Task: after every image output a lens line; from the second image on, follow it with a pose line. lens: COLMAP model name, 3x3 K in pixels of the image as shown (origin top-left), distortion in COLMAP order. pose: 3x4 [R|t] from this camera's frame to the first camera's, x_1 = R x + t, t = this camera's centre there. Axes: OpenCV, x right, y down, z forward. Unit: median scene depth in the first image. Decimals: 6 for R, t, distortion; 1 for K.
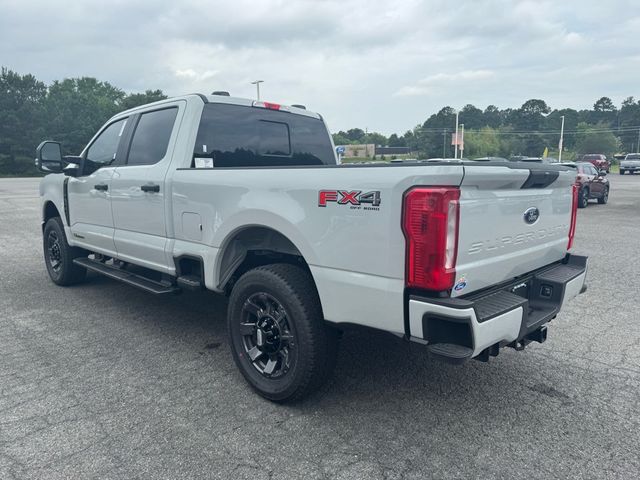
lens RADIAL K [[459.5, 0, 319.0], [0, 459.5, 233.5], [0, 0, 1]] dist [0.007764, -0.004569]
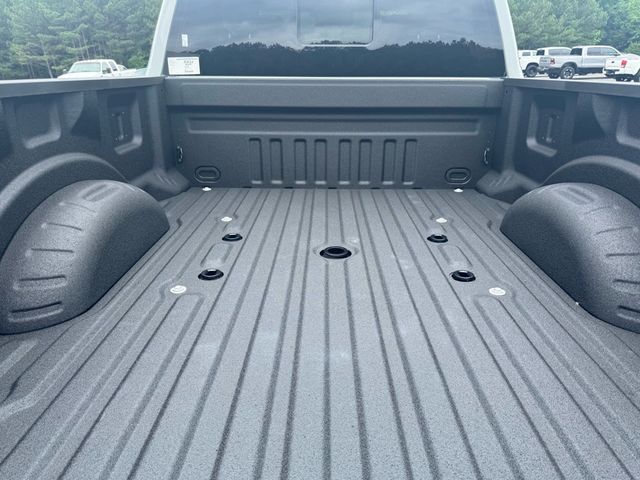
lens RADIAL K [[464.4, 0, 322.6], [0, 464.4, 239.2], [0, 0, 1]] dist [0.007732, -0.006458]
pose [[0.687717, 0.247347, -0.682543, 0.300947], [-0.085088, 0.961152, 0.262579, -0.091689], [0.720975, -0.122504, 0.682047, 0.574462]]
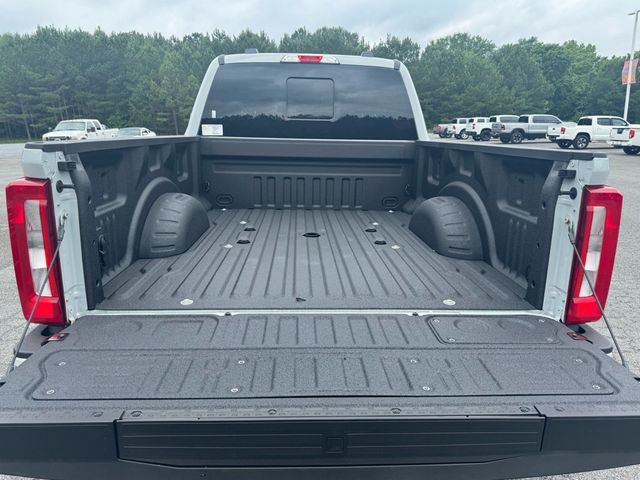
lens RADIAL K [[464.4, 0, 322.6], [0, 464.4, 239.2], [0, 0, 1]] dist [0.007732, -0.006458]
pose [[0.728804, 0.163246, -0.664977, 0.501733], [-0.094457, 0.985849, 0.138493, -0.070726], [0.678176, -0.038123, 0.733910, 0.367066]]
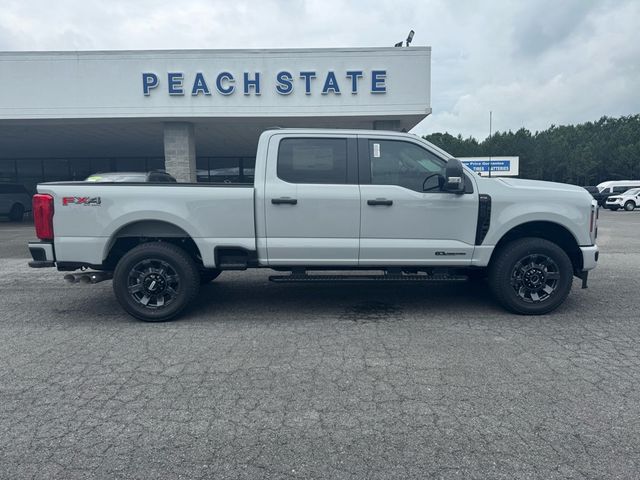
lens RADIAL K [[449.3, 0, 320.0], [0, 449.3, 240.0], [0, 0, 1]] dist [0.047803, -0.050338]
pose [[-0.702267, 0.089778, -0.706230, 0.724670], [-0.090160, 0.972813, 0.213321, -0.268274], [0.706181, 0.213482, -0.675080, 2.007919]]
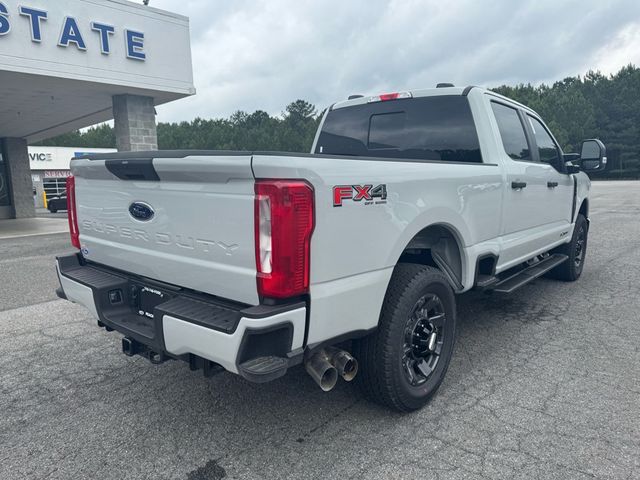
lens RADIAL K [[459.5, 0, 319.0], [0, 459.5, 233.5], [0, 0, 1]] dist [0.007764, -0.004569]
pose [[0.065306, 0.122584, -0.990307, 0.832031], [-0.122411, 0.985914, 0.113968, -0.085161], [0.990329, 0.113782, 0.079392, 0.778155]]
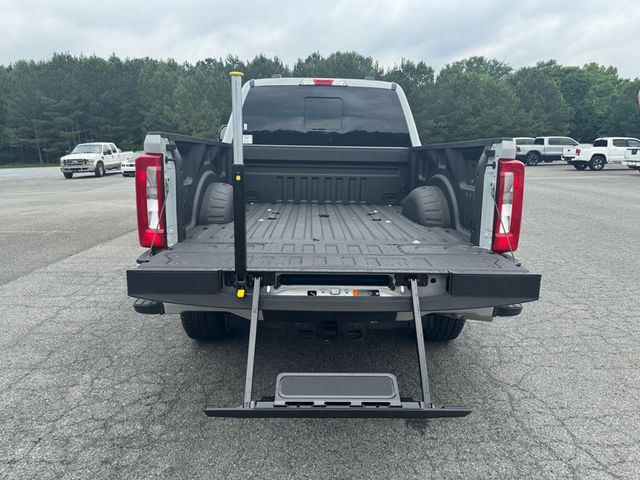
lens RADIAL K [[485.2, 0, 326.0], [0, 485.2, 237.1], [0, 0, 1]] dist [0.013701, -0.008087]
pose [[0.714270, 0.121456, -0.689251, 0.666546], [-0.093537, 0.992558, 0.077970, -0.015671], [0.693591, 0.008779, 0.720315, 0.208072]]
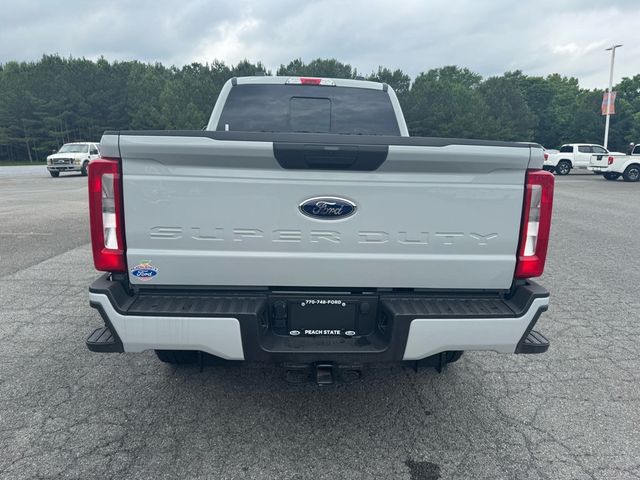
lens RADIAL K [[453.3, 0, 320.0], [0, 453.3, 240.0], [0, 0, 1]] dist [0.047144, -0.054844]
pose [[0.734487, 0.134819, -0.665096, 0.566272], [-0.102707, 0.990862, 0.087431, -0.030421], [0.670806, 0.004093, 0.741622, 0.288610]]
